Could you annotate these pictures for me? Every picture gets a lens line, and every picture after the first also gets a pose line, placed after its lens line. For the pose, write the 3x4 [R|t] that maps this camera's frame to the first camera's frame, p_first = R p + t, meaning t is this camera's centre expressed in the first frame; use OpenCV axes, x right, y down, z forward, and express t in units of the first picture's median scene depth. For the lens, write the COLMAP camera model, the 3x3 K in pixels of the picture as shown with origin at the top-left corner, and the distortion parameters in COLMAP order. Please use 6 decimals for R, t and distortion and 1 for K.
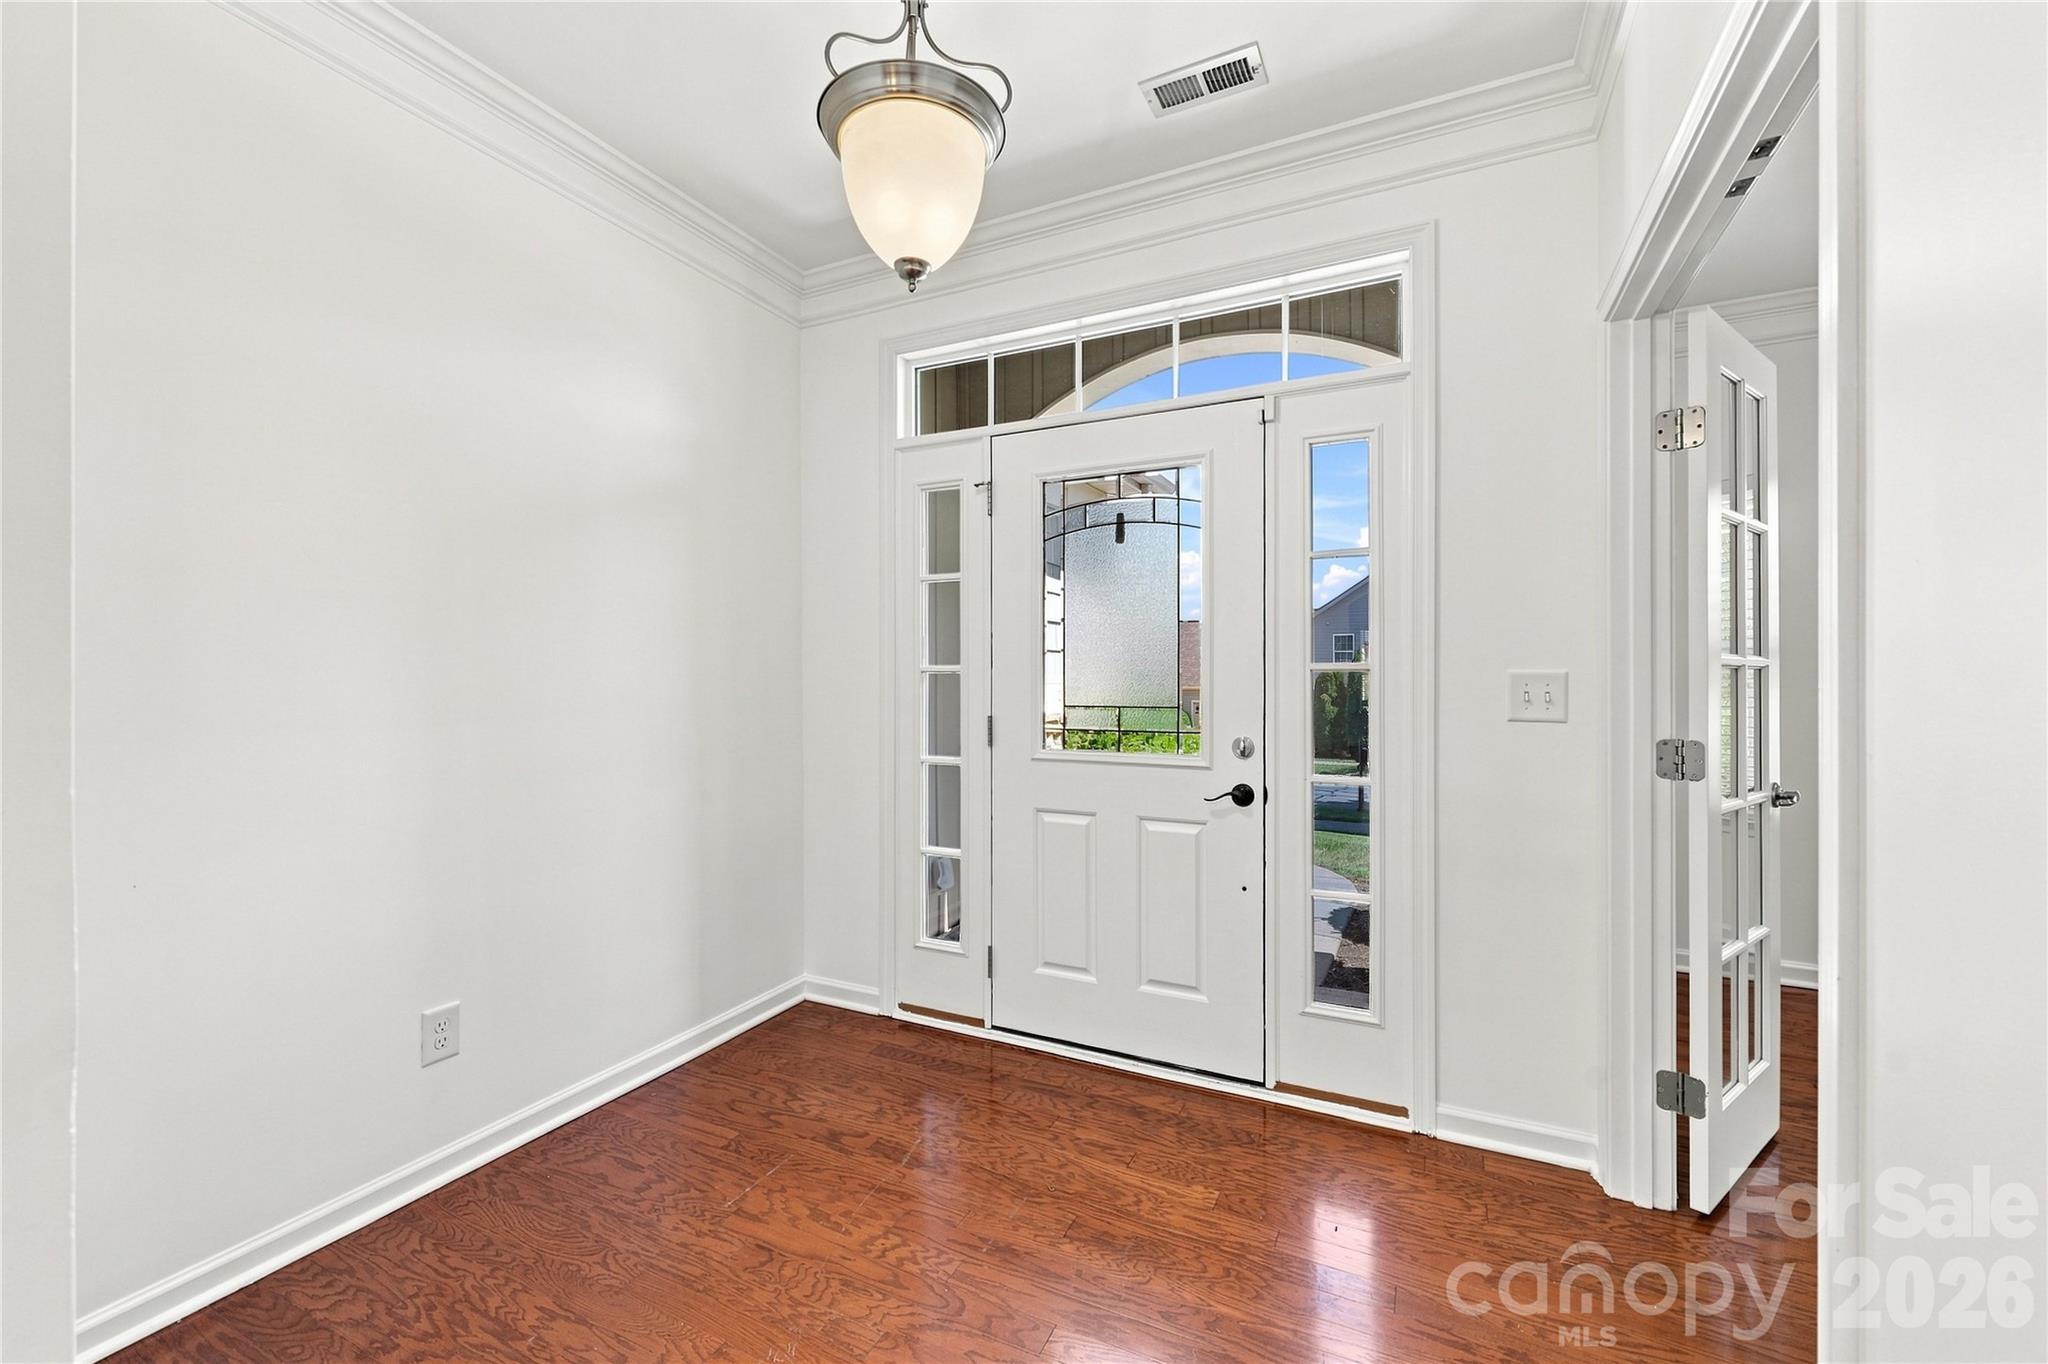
lens RADIAL K [[844.3, 0, 1013.6], [0, 844.3, 677.6], [0, 0, 1]] dist [0.000186, 0.000930]
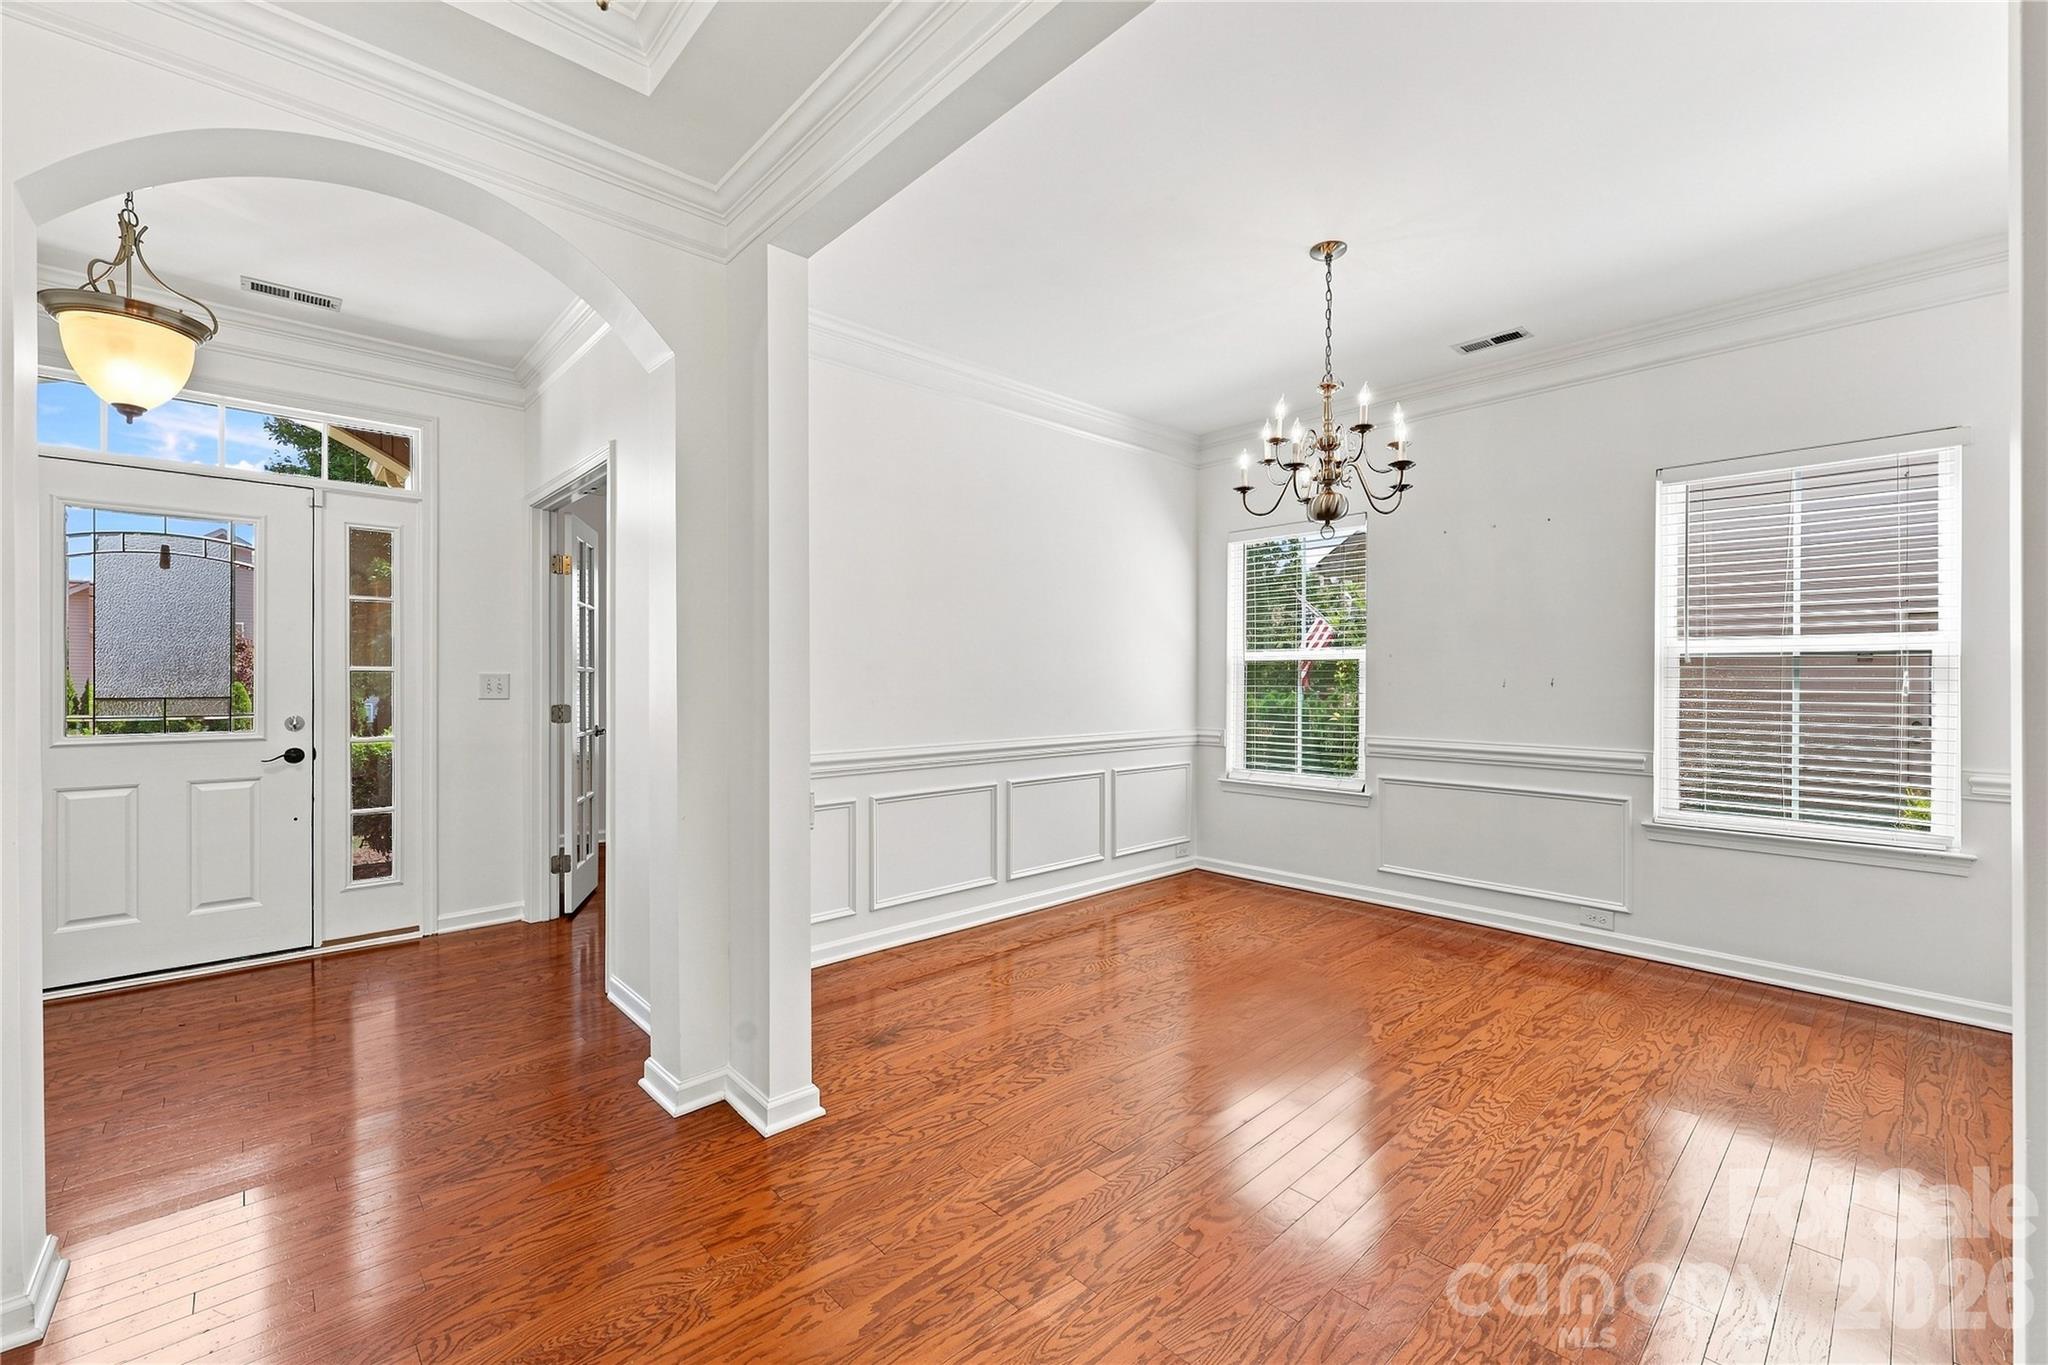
lens RADIAL K [[844.3, 0, 1025.9], [0, 844.3, 680.9], [0, 0, 1]] dist [0.000186, 0.000930]
pose [[0.363958, -0.002877, 0.931411, -0.754266], [-0.004893, 0.999976, 0.005001, -0.005204], [-0.931402, -0.006377, 0.363935, -0.855530]]
